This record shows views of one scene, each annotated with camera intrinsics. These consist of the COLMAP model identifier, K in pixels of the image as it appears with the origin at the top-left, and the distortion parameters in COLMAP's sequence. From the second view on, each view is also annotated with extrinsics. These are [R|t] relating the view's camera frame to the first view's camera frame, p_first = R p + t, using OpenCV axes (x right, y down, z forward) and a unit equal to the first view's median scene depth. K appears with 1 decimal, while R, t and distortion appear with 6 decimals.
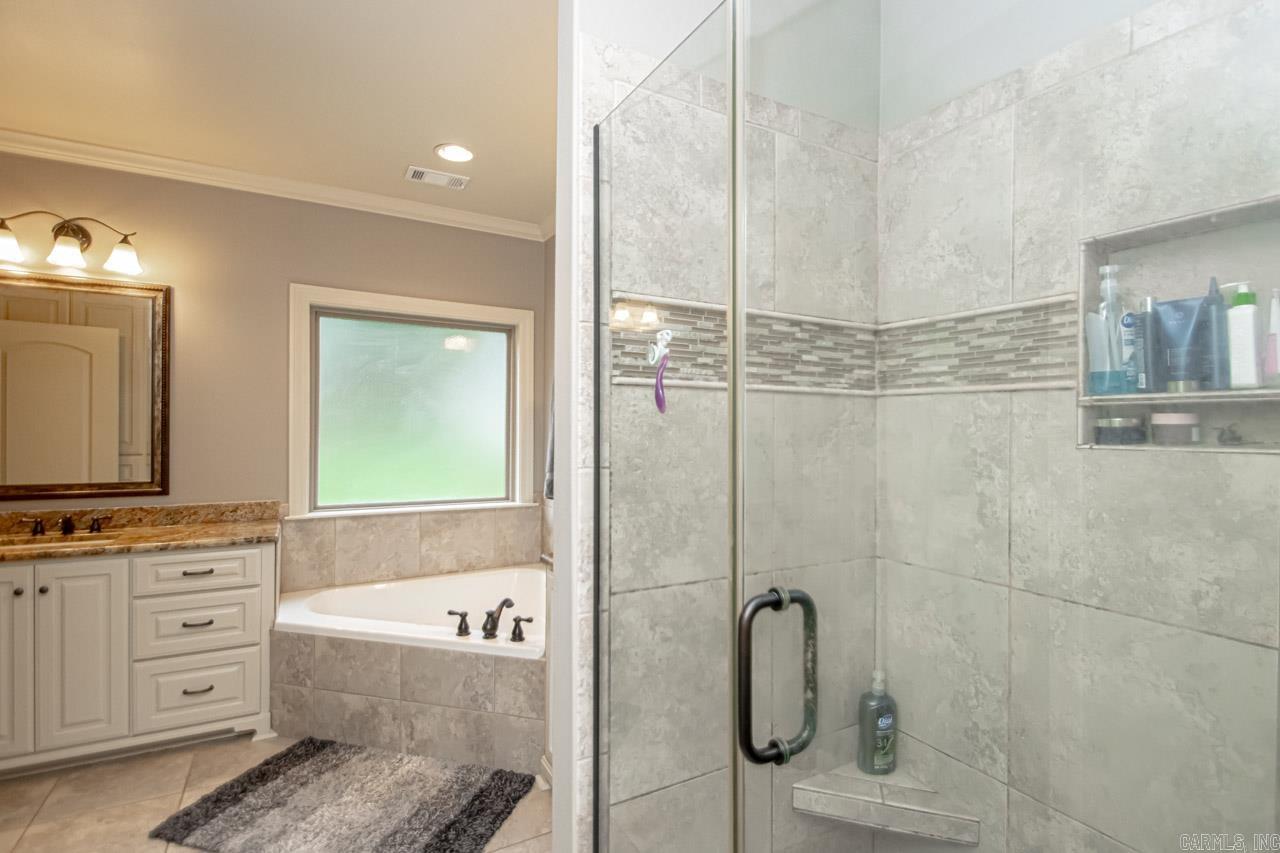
lens RADIAL K [[611.4, 0, 640.0], [0, 611.4, 426.5], [0, 0, 1]] dist [-0.005365, -0.000746]
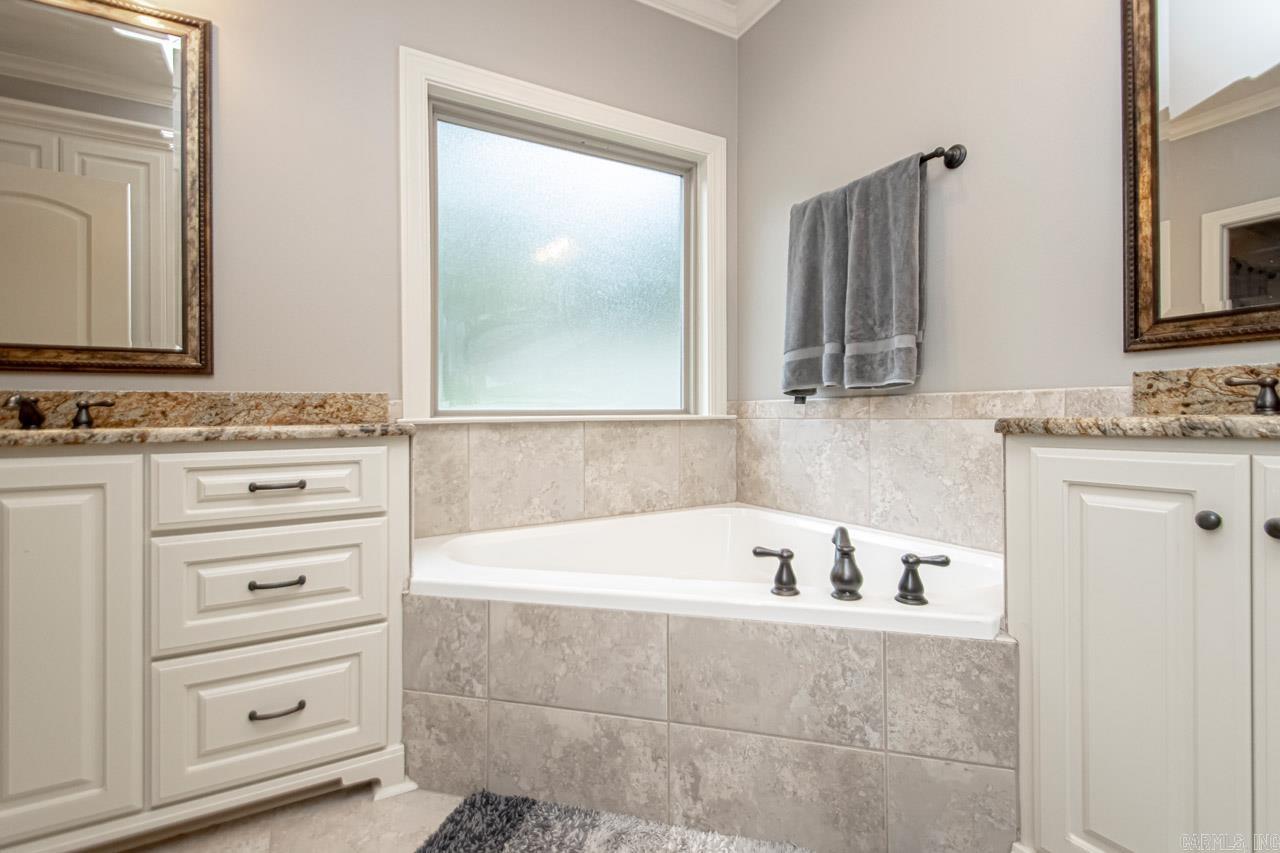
lens RADIAL K [[585.0, 0, 636.7], [0, 585.0, 412.3], [0, 0, 1]] dist [0.020445, -0.000395]
pose [[0.999764, -0.018661, -0.011113, -0.392976], [0.018585, 0.999803, -0.006899, 0.179293], [0.011239, 0.006690, 0.999914, 0.474551]]
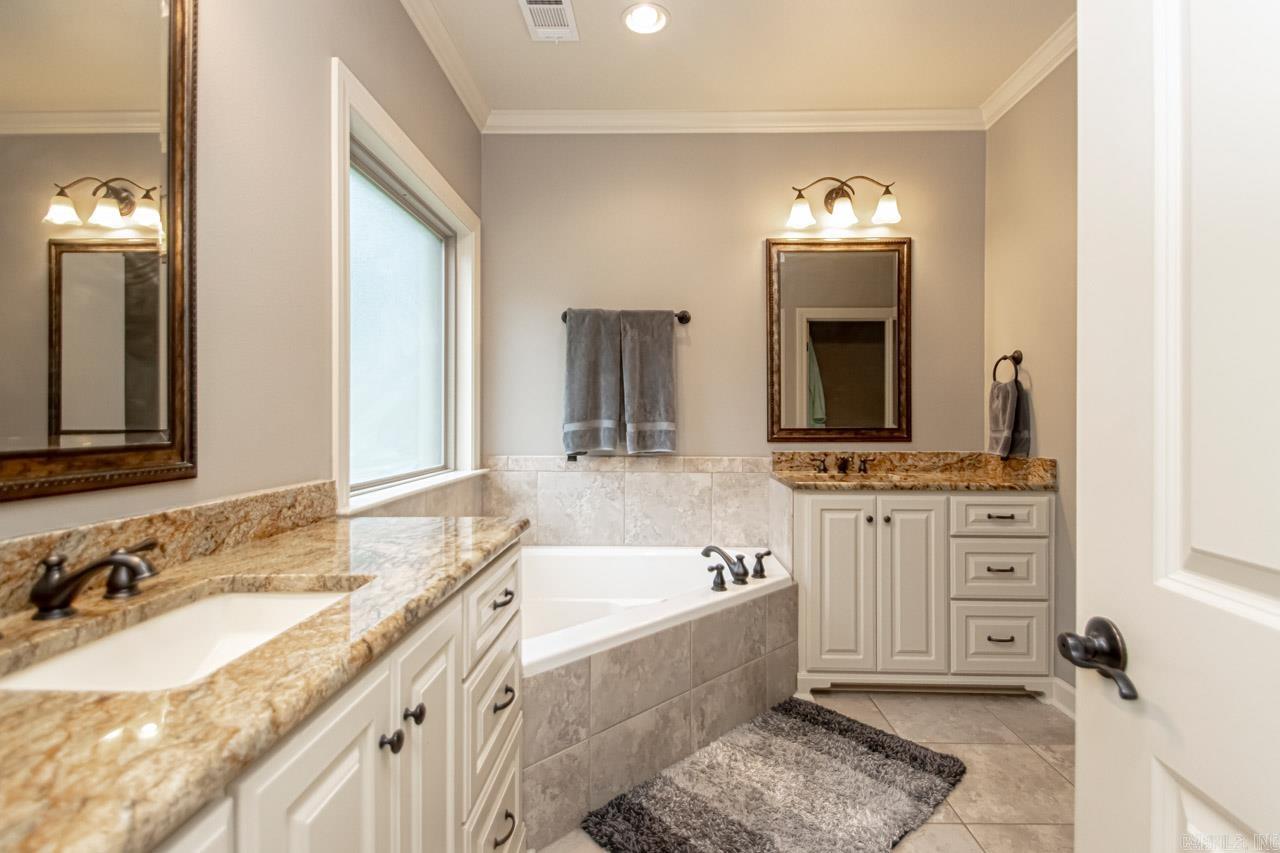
lens RADIAL K [[612.8, 0, 636.6], [0, 612.8, 417.6], [0, 0, 1]] dist [0.004810, 0.000220]
pose [[0.515500, -0.004869, 0.856876, -1.078802], [0.001993, 0.999988, 0.004484, 0.080466], [-0.856887, -0.000603, 0.515503, 0.615584]]
